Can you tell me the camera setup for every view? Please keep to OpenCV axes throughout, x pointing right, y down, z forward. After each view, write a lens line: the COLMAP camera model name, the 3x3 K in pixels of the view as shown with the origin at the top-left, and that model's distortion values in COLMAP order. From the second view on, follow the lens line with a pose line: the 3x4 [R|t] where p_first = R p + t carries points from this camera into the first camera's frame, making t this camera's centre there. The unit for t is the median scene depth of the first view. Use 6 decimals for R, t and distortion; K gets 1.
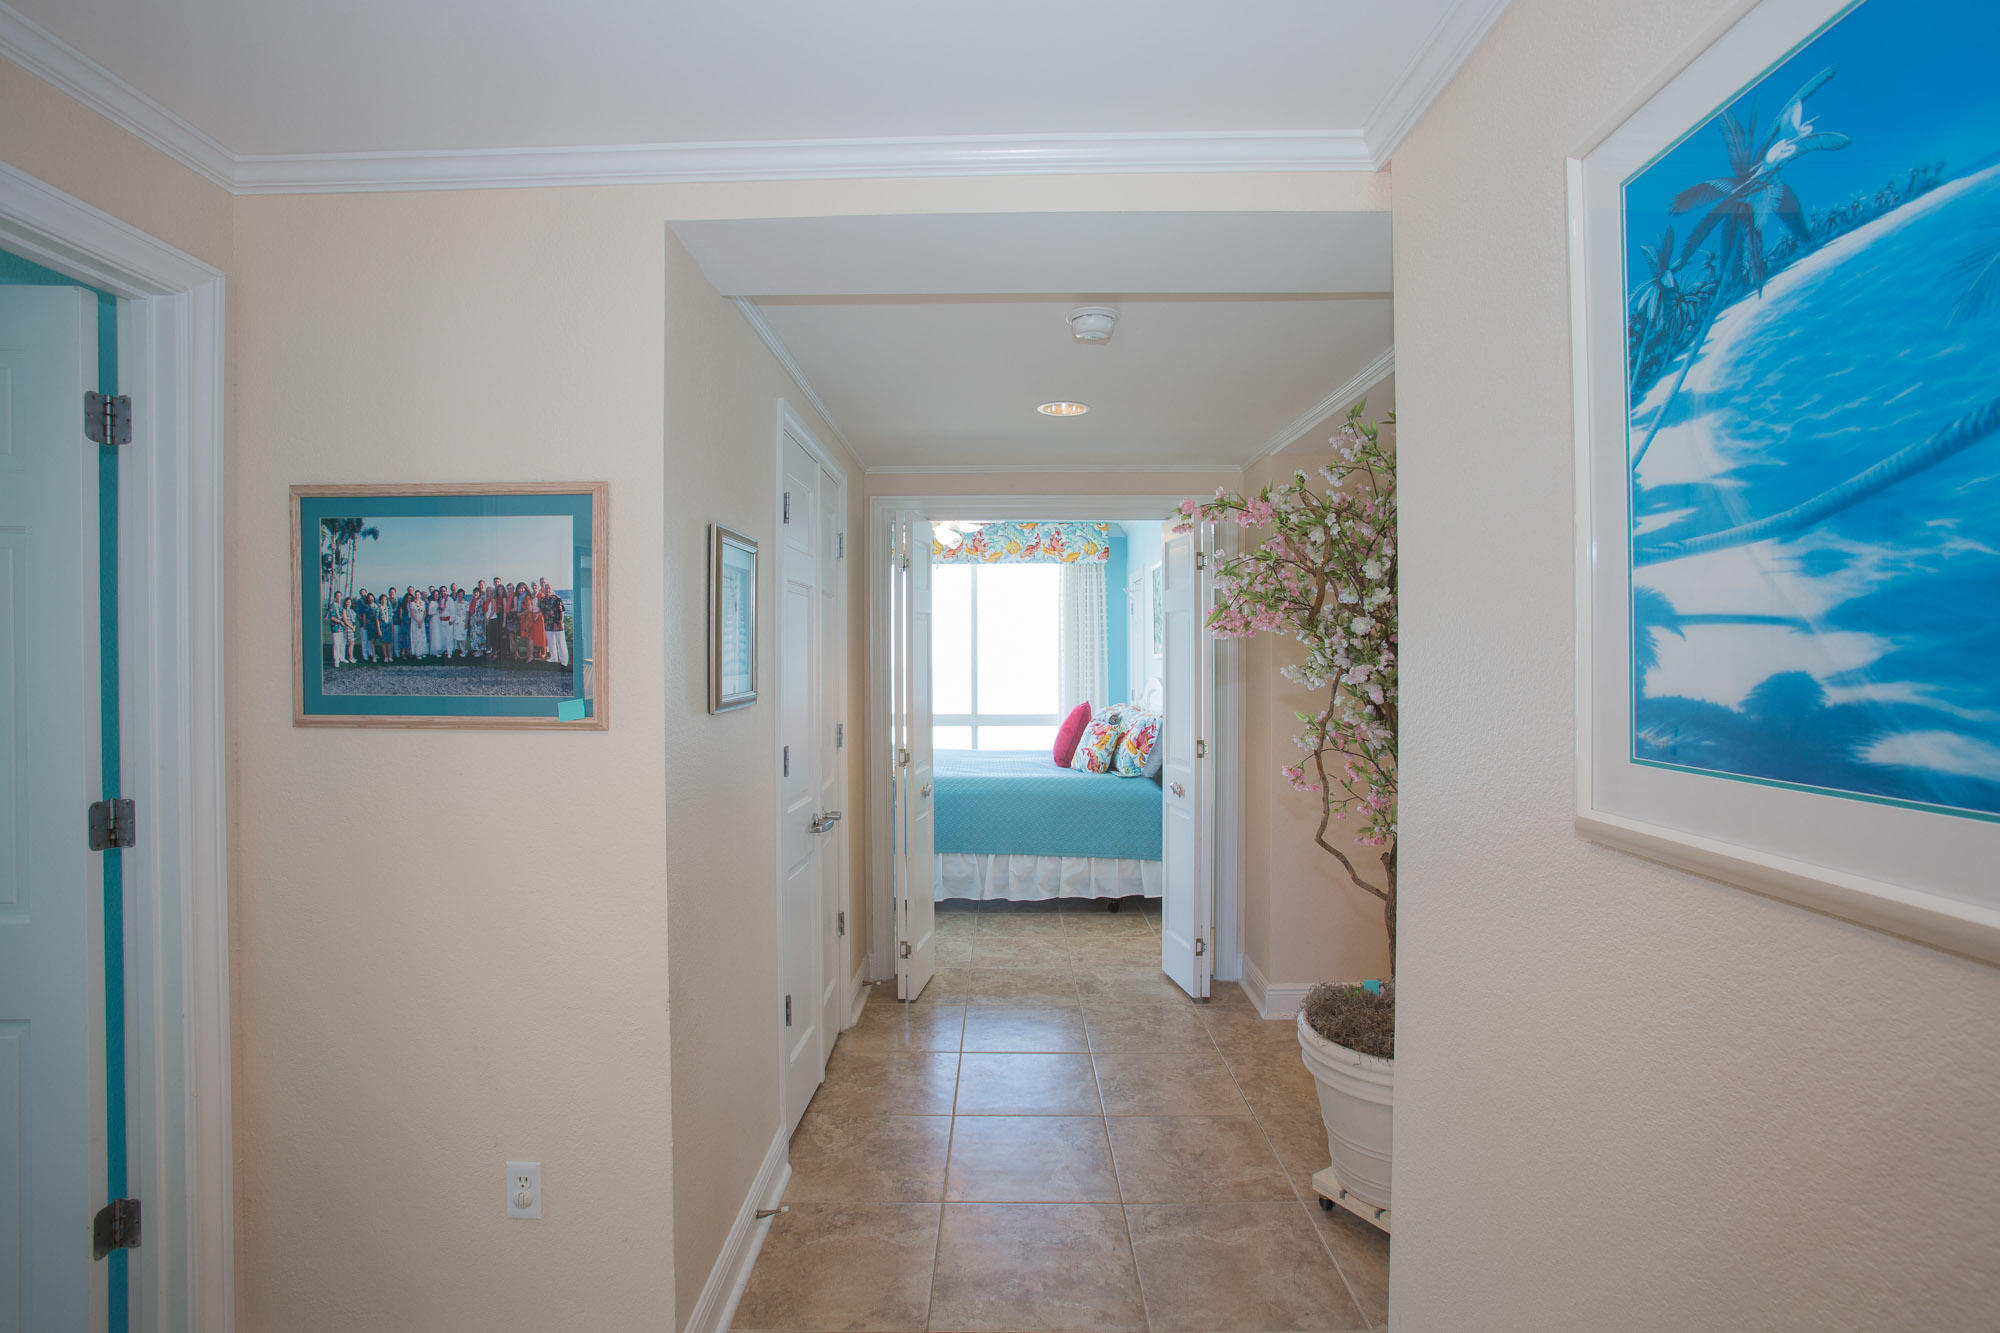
lens RADIAL K [[943.3, 0, 993.3], [0, 943.3, 666.0], [0, 0, 1]] dist [-0.065820, 0.028781]
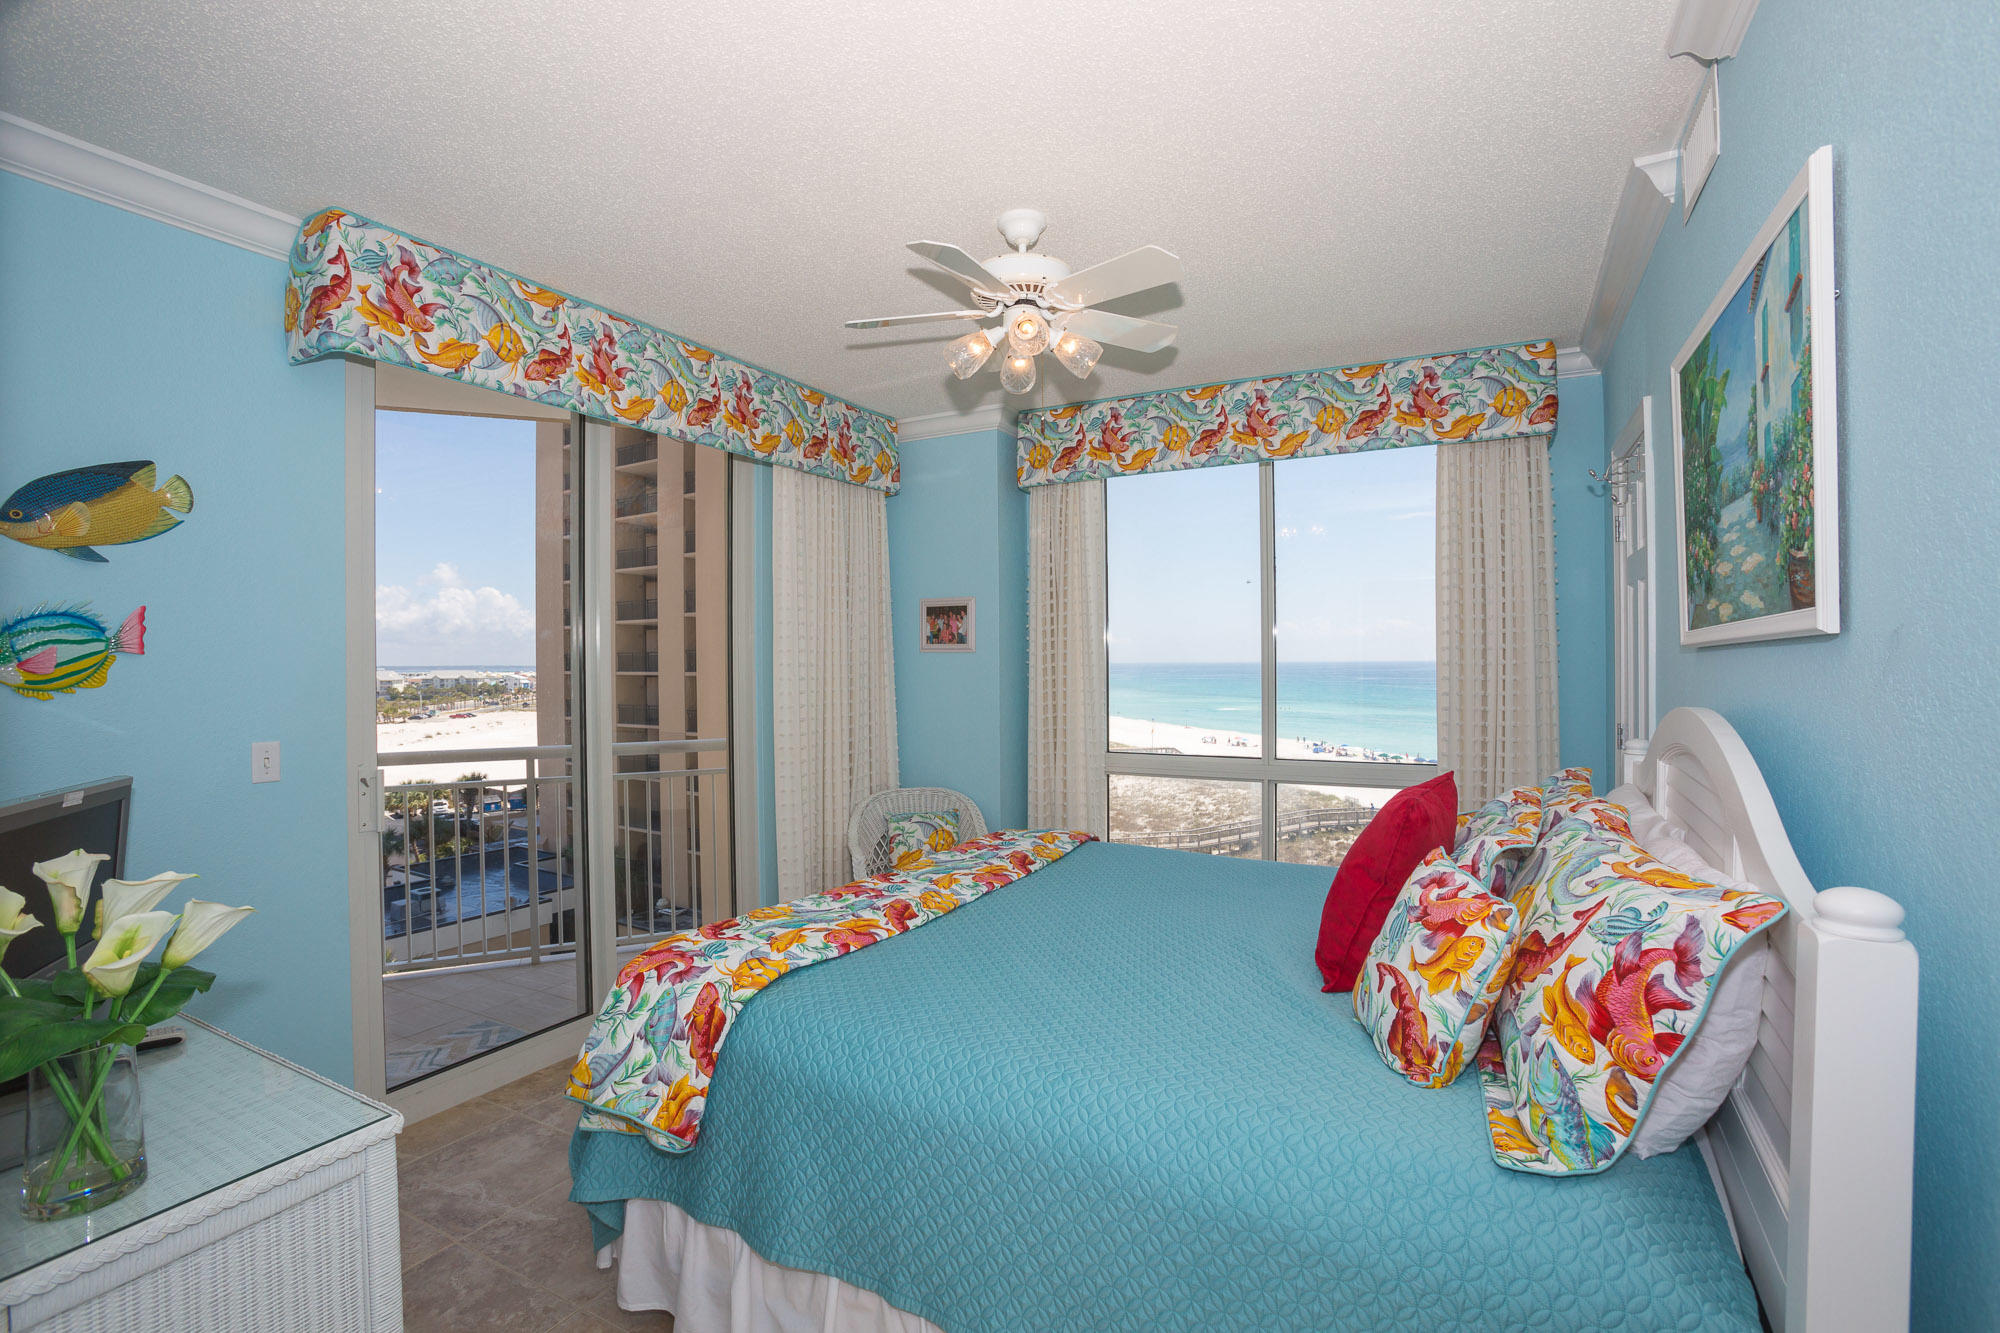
lens RADIAL K [[943.3, 0, 993.3], [0, 943.3, 666.0], [0, 0, 1]] dist [-0.065820, 0.028781]
pose [[0.890927, -0.001890, -0.454143, 0.119447], [0.003171, 0.999993, 0.002058, -0.002447], [0.454136, -0.003274, 0.890927, 0.712265]]
